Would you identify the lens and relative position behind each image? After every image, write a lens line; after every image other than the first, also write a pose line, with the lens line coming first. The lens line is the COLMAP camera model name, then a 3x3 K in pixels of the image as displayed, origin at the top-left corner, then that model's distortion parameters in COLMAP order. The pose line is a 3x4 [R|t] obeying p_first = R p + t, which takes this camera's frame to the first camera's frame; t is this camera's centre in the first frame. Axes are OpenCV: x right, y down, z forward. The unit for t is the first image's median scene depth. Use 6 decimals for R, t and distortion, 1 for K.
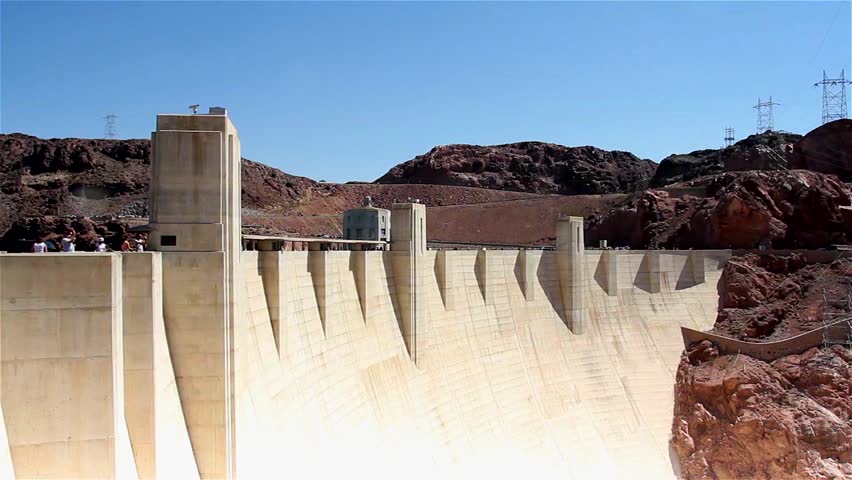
lens RADIAL K [[671.1, 0, 426.0], [0, 671.1, 240.0], [0, 0, 1]] dist [-0.088557, 0.065544]
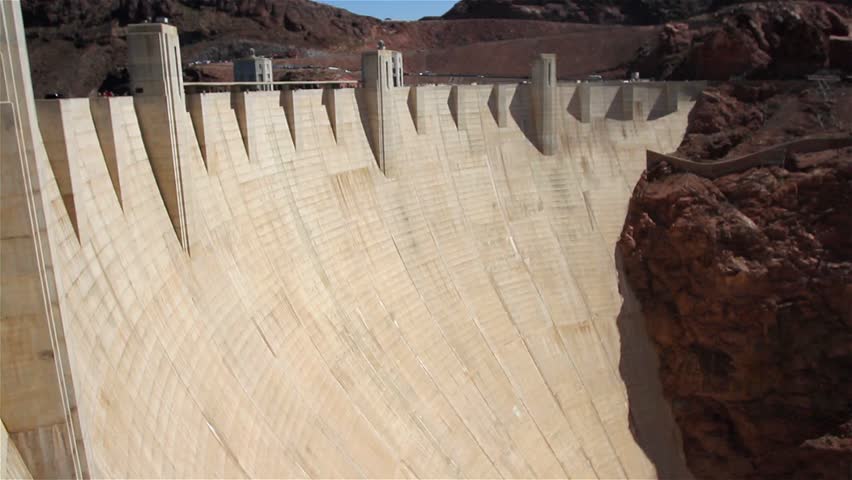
lens RADIAL K [[671.1, 0, 426.0], [0, 671.1, 240.0], [0, 0, 1]] dist [-0.088557, 0.065544]
pose [[0.989908, 0.009047, -0.141420, 0.179831], [0.025317, 0.970615, 0.239304, -0.003432], [0.139429, -0.240469, 0.960591, -0.214992]]
